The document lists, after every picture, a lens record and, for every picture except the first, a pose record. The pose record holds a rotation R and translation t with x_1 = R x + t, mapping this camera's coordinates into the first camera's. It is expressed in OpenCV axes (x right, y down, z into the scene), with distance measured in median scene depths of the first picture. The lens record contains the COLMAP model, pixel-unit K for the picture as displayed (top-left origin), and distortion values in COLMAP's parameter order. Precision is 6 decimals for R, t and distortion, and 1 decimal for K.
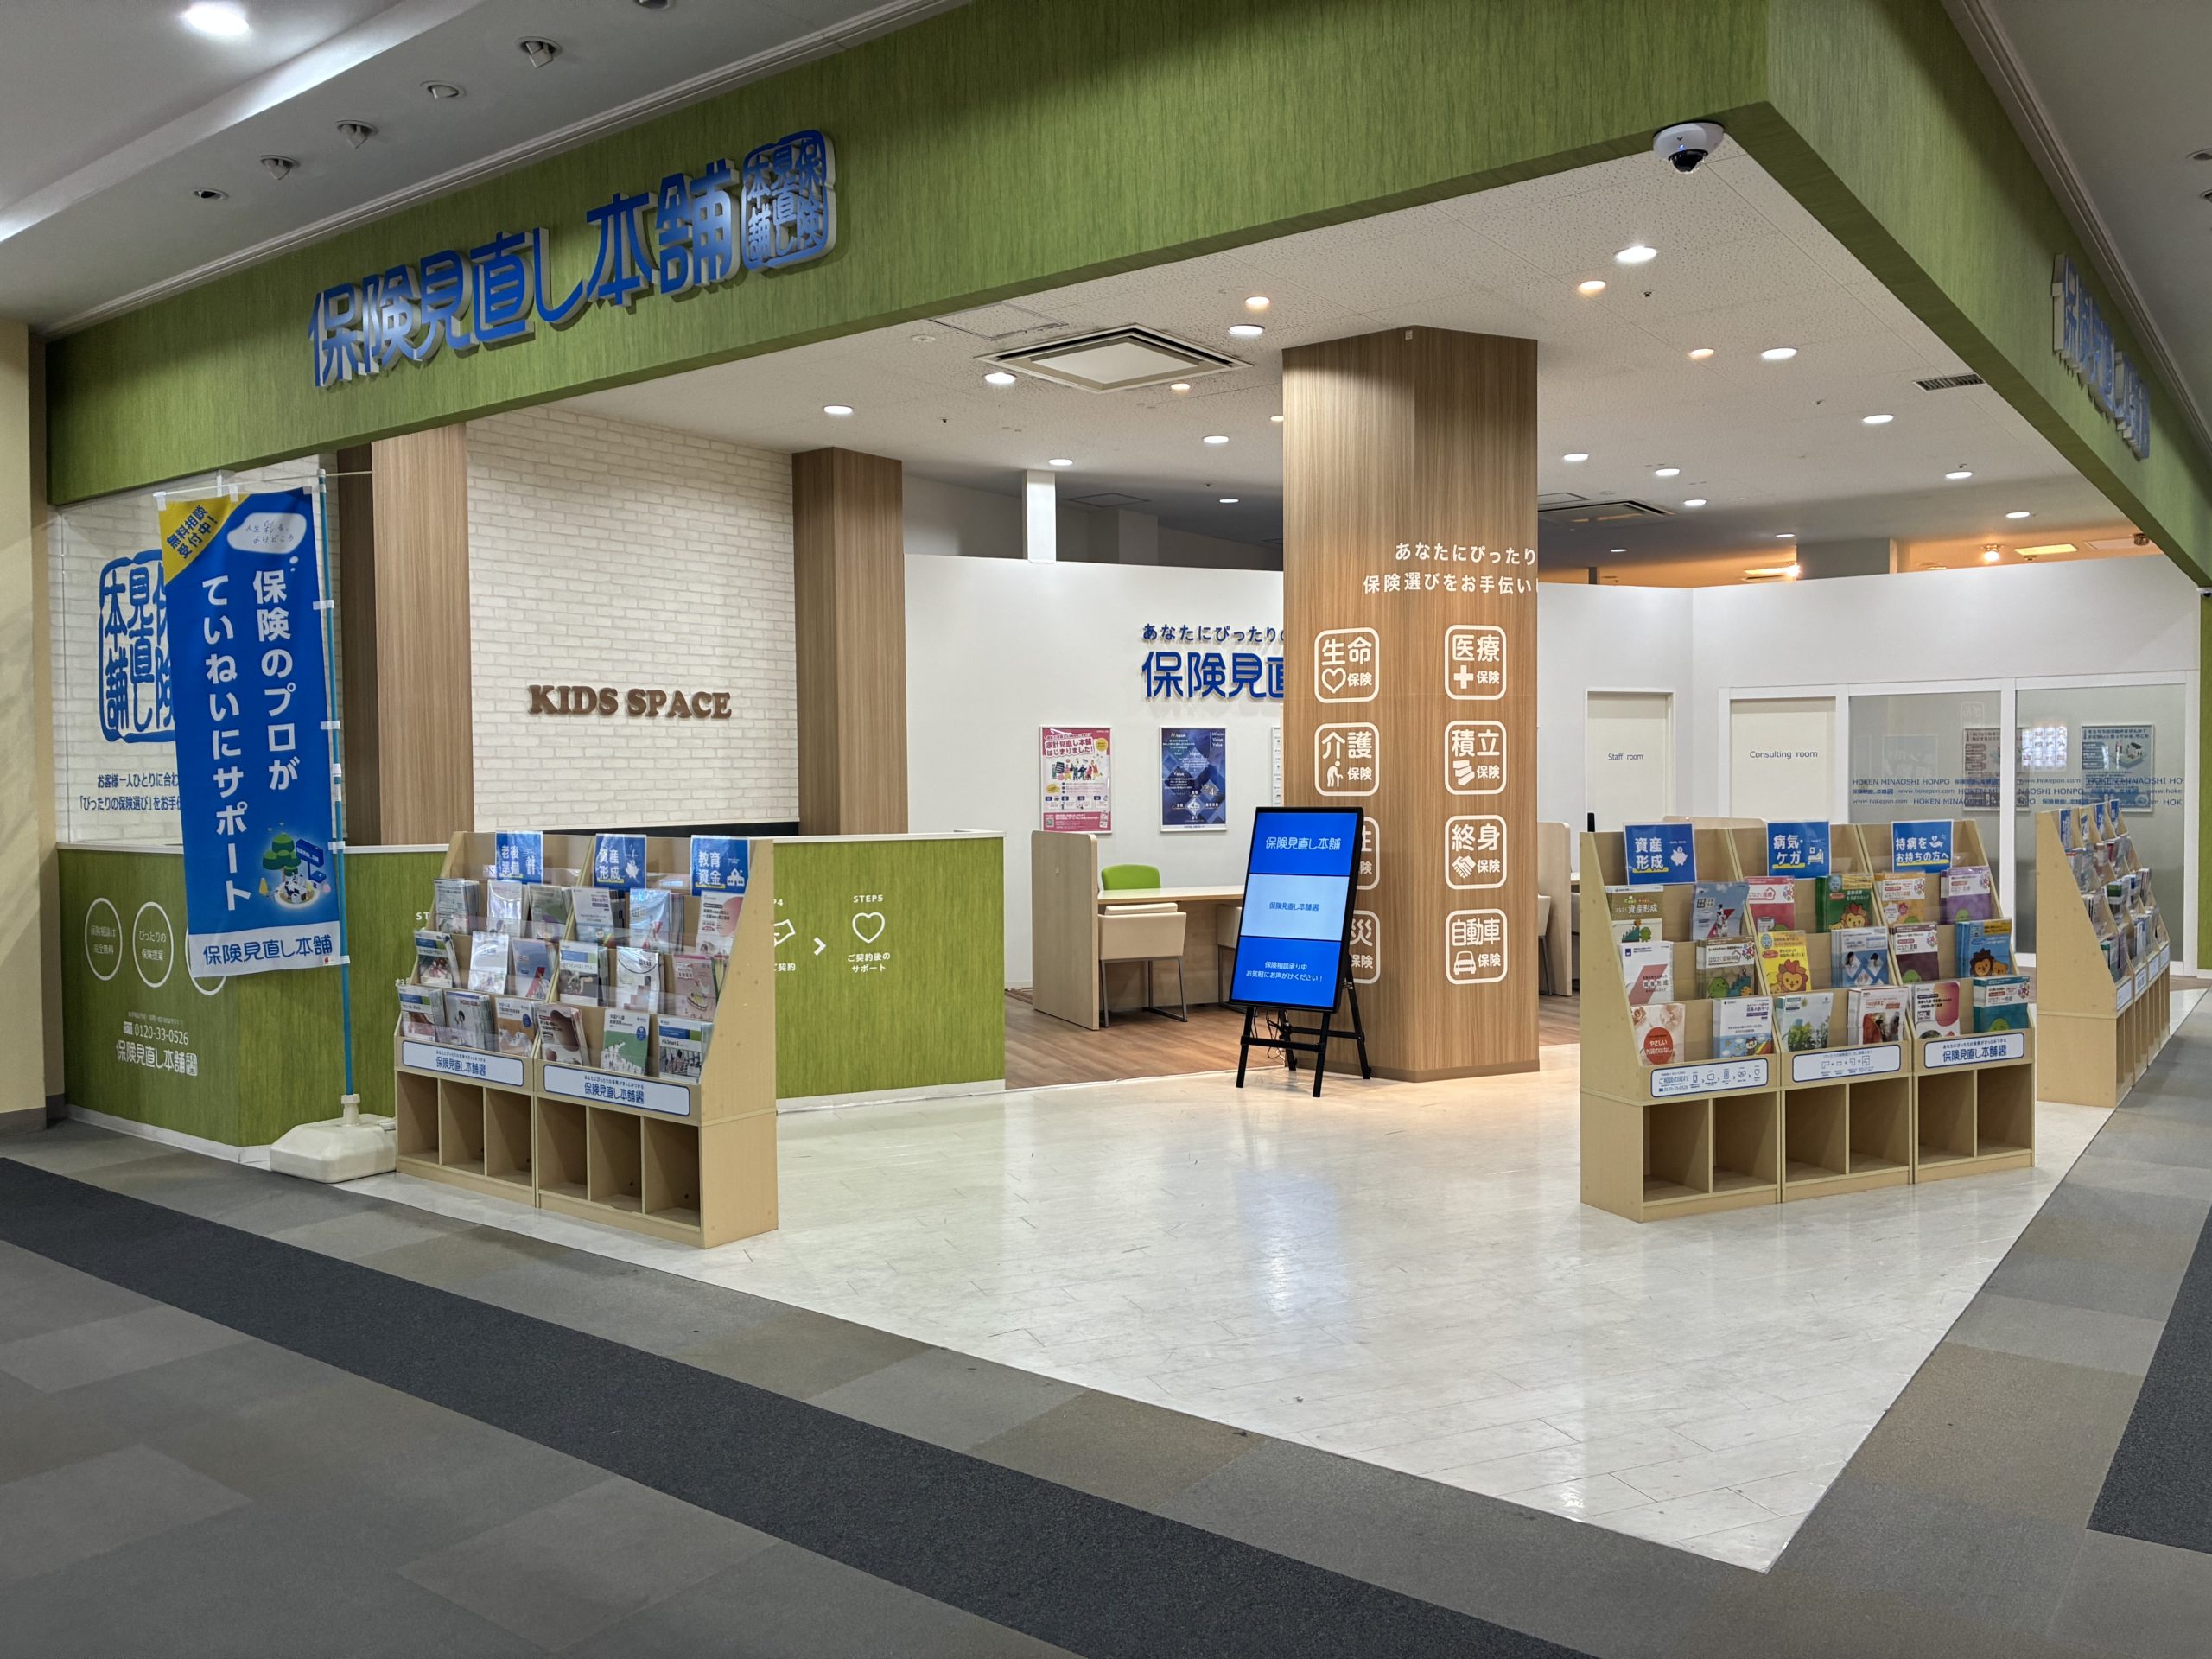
lens RADIAL K [[1657.6, 0, 1119.2], [0, 1657.6, 820.9], [0, 0, 1]] dist [0.114399, -0.004190]
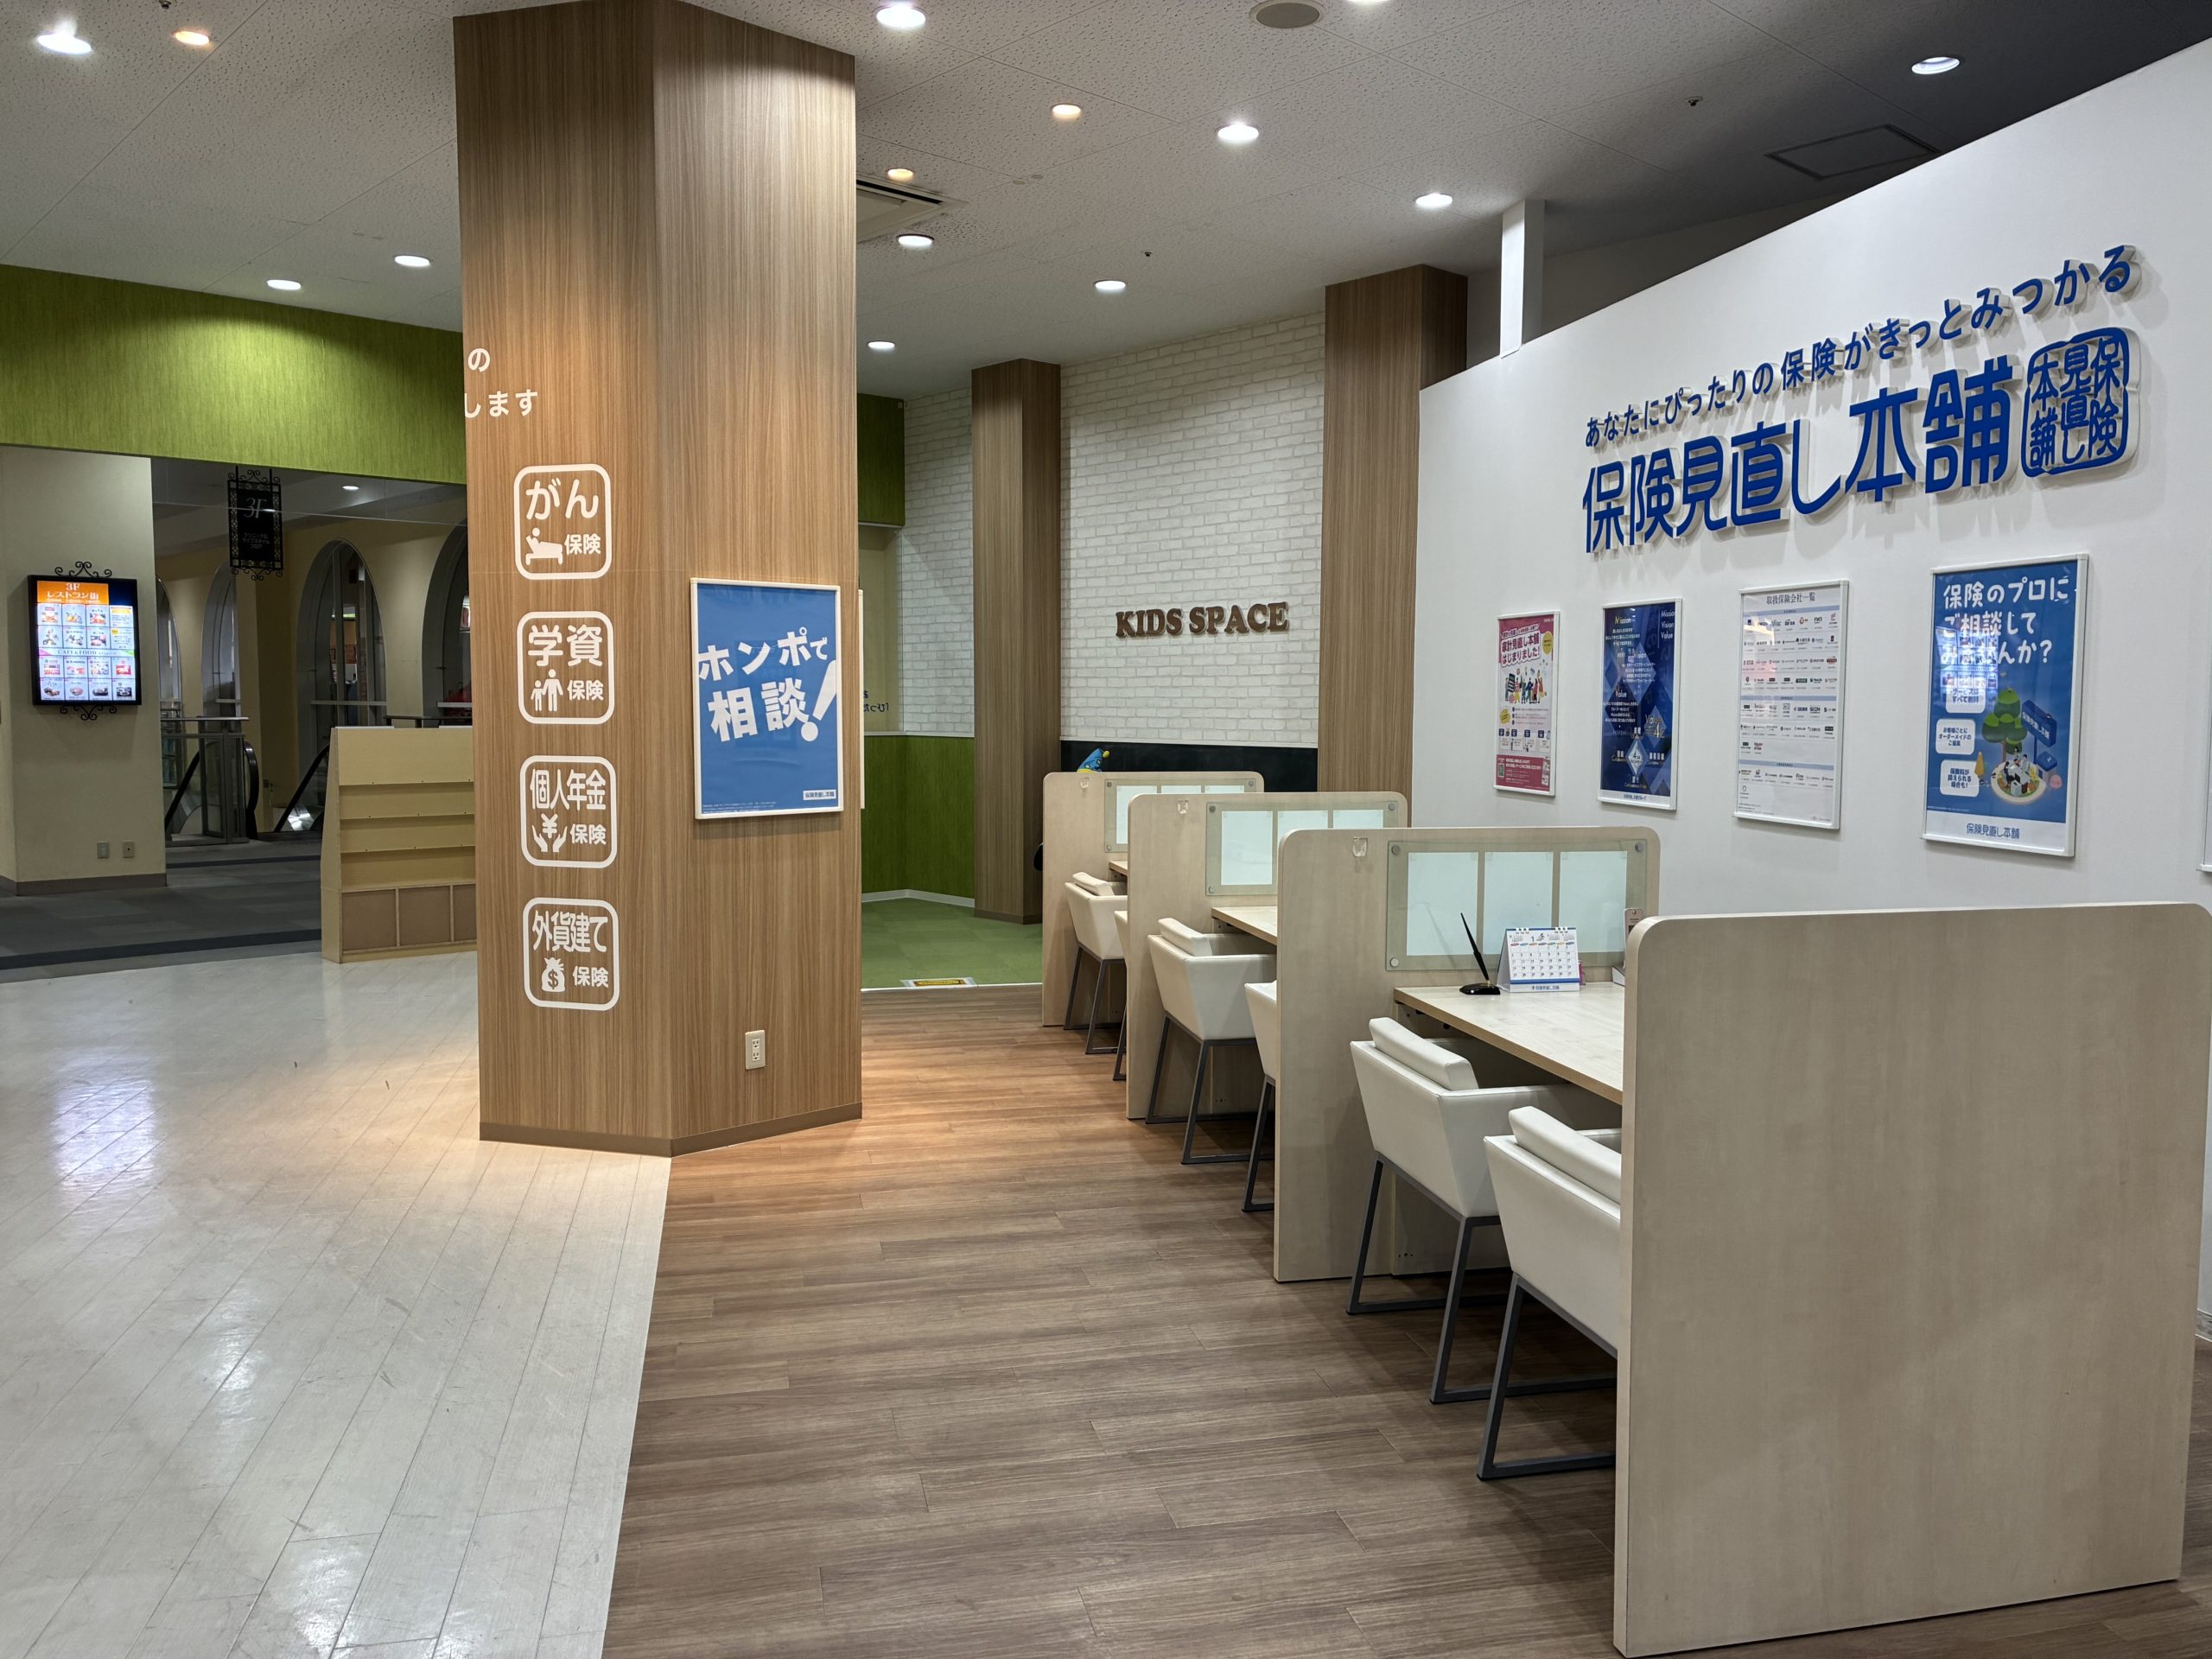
lens RADIAL K [[1657.6, 0, 1119.2], [0, 1657.6, 820.9], [0, 0, 1]] dist [0.114399, -0.004190]
pose [[-0.160843, 0.079125, -0.983803, 0.674726], [-0.030954, 0.995887, 0.085157, -0.032711], [0.986494, 0.044149, -0.157732, 1.061218]]
